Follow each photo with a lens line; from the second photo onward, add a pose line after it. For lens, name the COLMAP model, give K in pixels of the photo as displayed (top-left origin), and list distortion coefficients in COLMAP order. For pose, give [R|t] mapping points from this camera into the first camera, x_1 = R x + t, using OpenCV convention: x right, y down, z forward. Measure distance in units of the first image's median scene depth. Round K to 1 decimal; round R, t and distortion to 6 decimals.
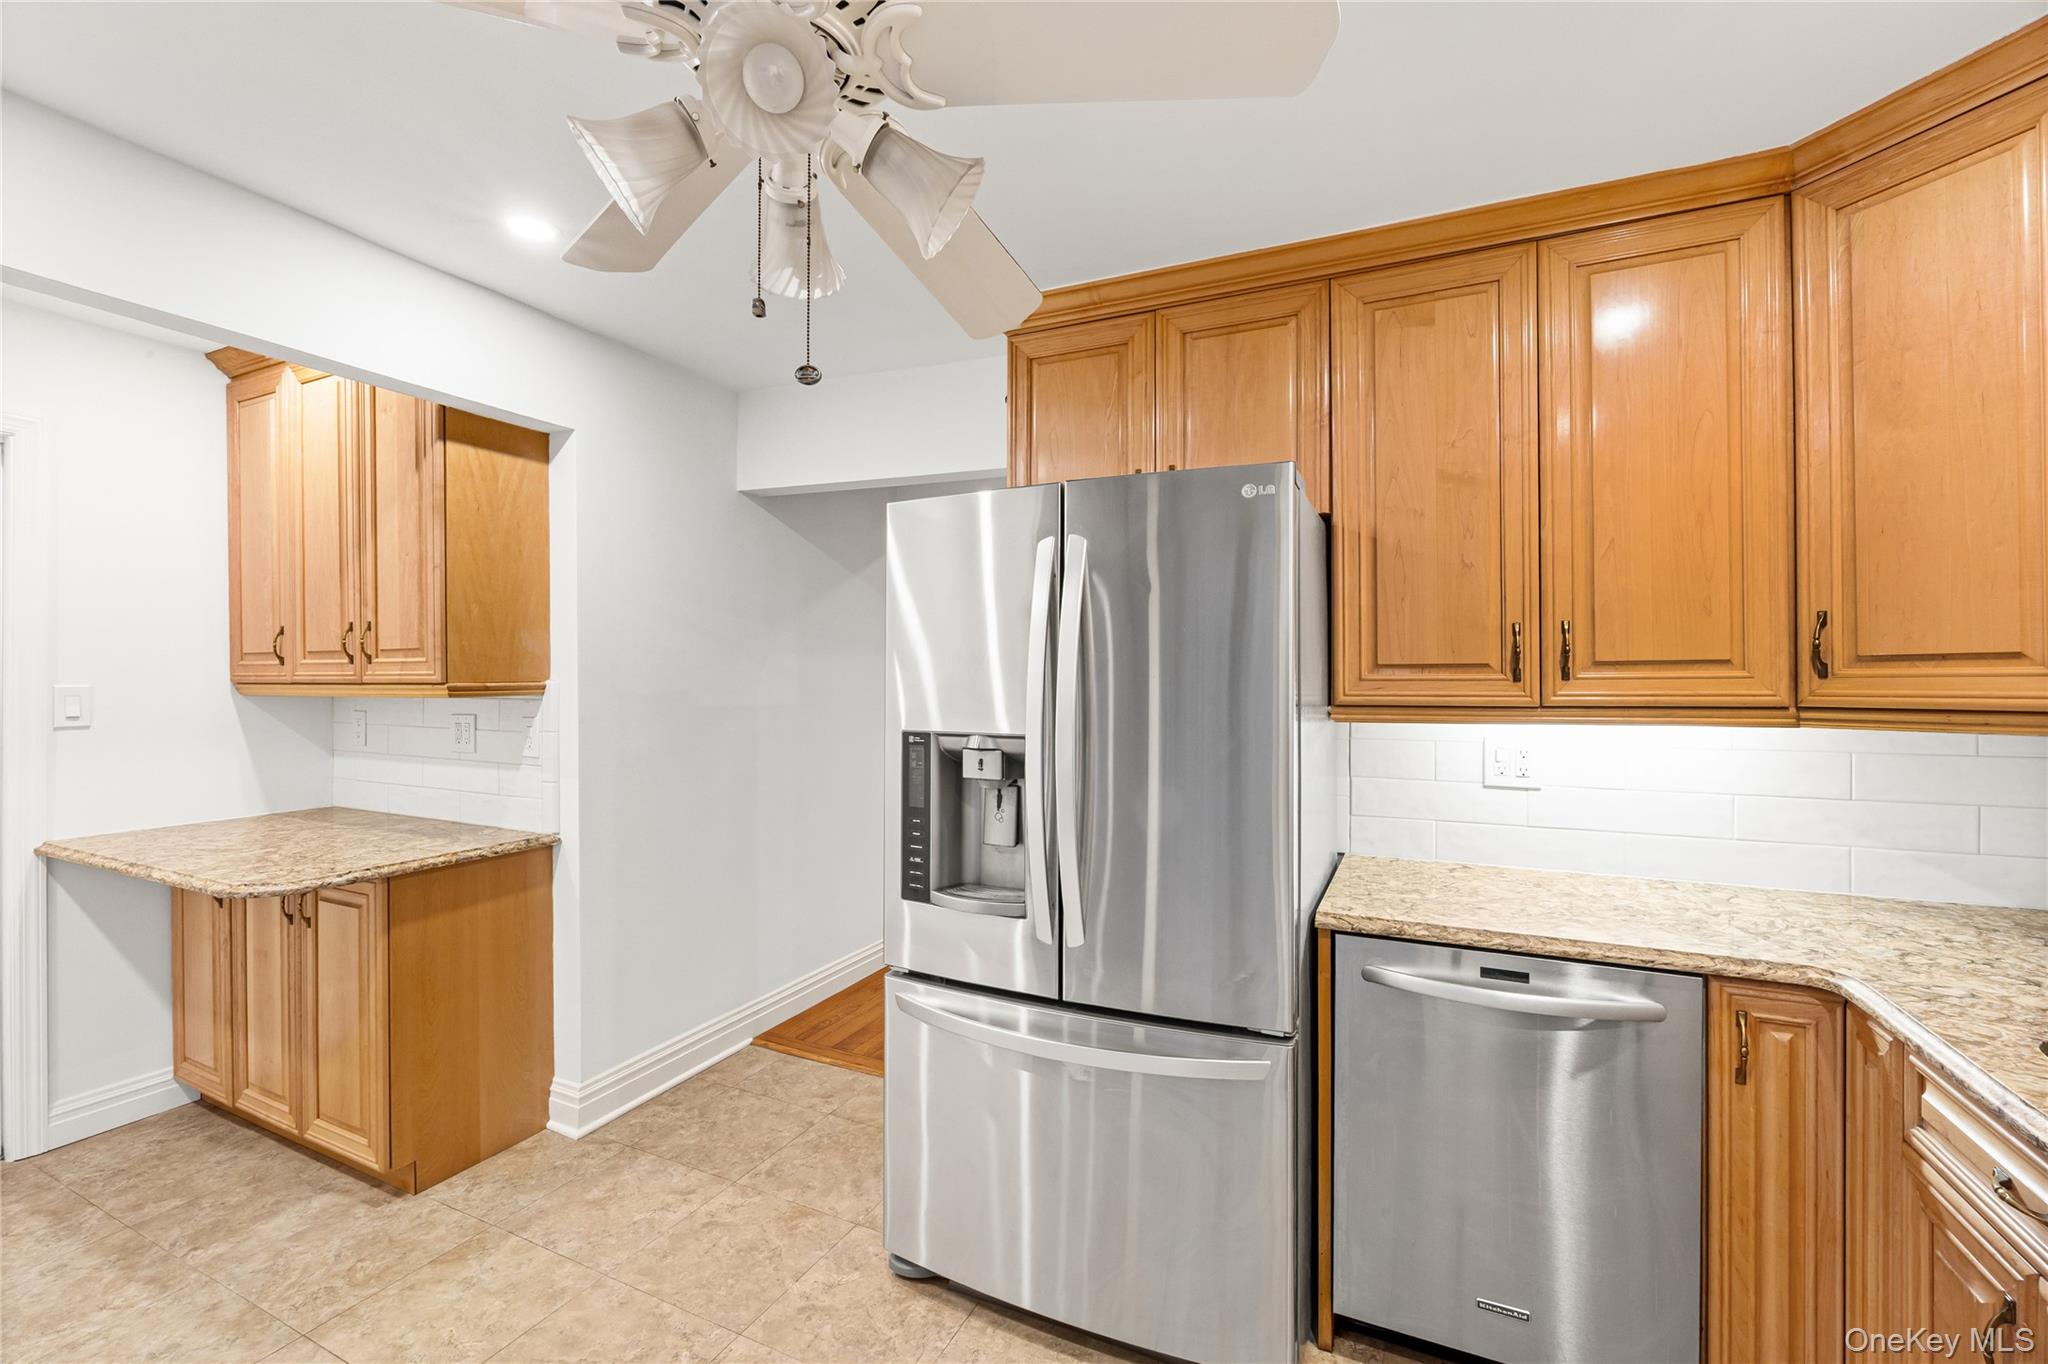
lens RADIAL K [[859.7, 0, 1024.7], [0, 859.7, 678.2], [0, 0, 1]] dist [-0.013418, 0.000607]
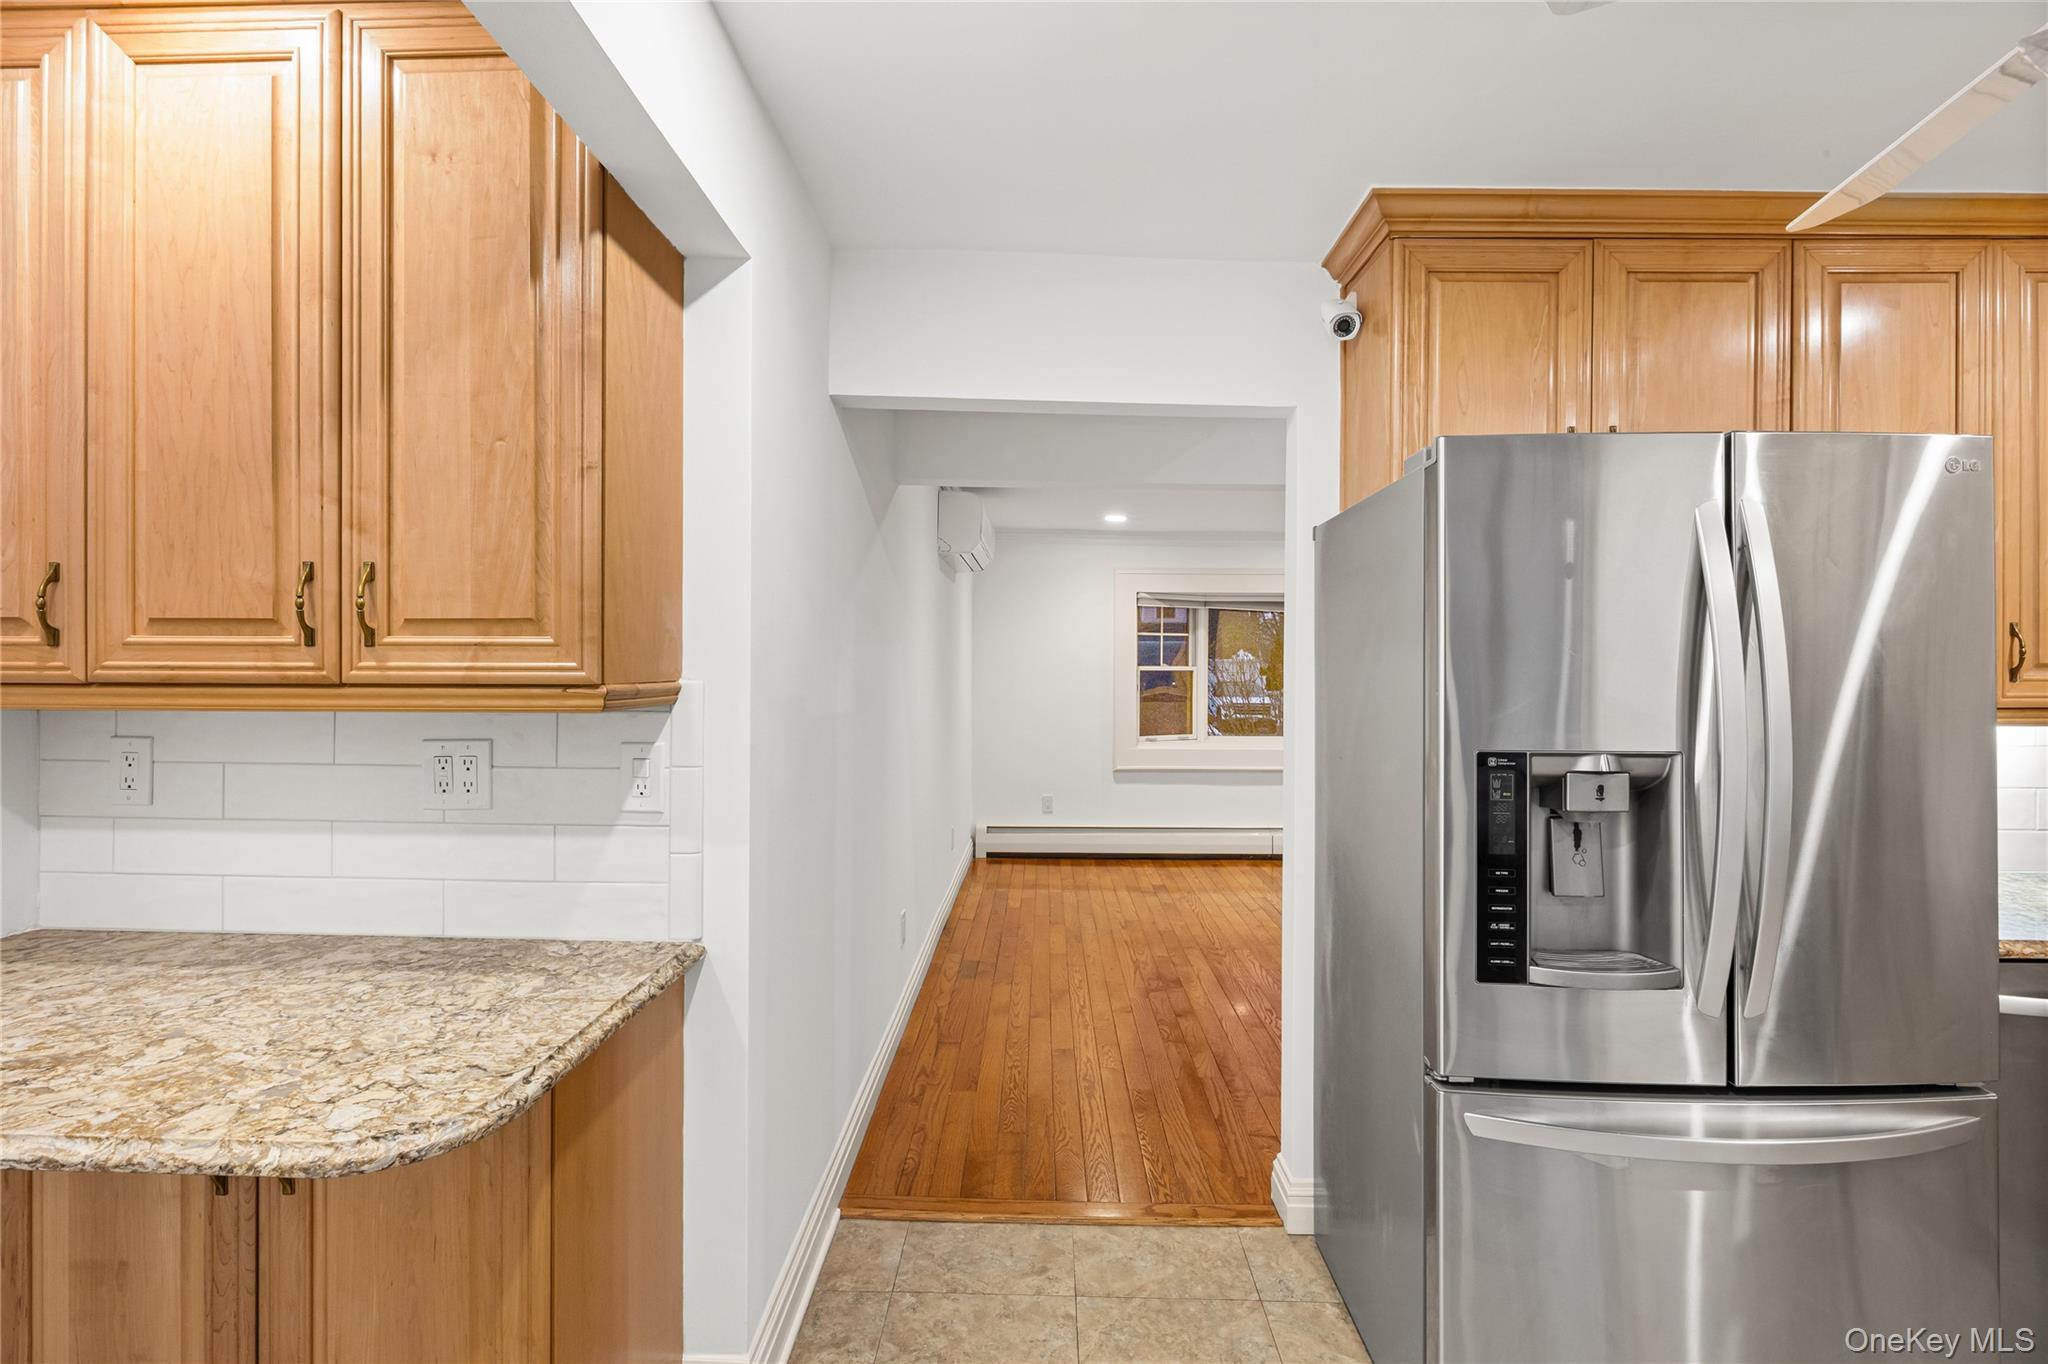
lens RADIAL K [[973.5, 0, 1027.8], [0, 973.5, 672.6], [0, 0, 1]] dist [-0.011033, 0.000853]
pose [[0.915170, 0.004321, 0.403044, -0.694664], [-0.003810, 0.999991, -0.002071, -0.001436], [-0.403050, 0.000360, 0.915178, 0.340012]]
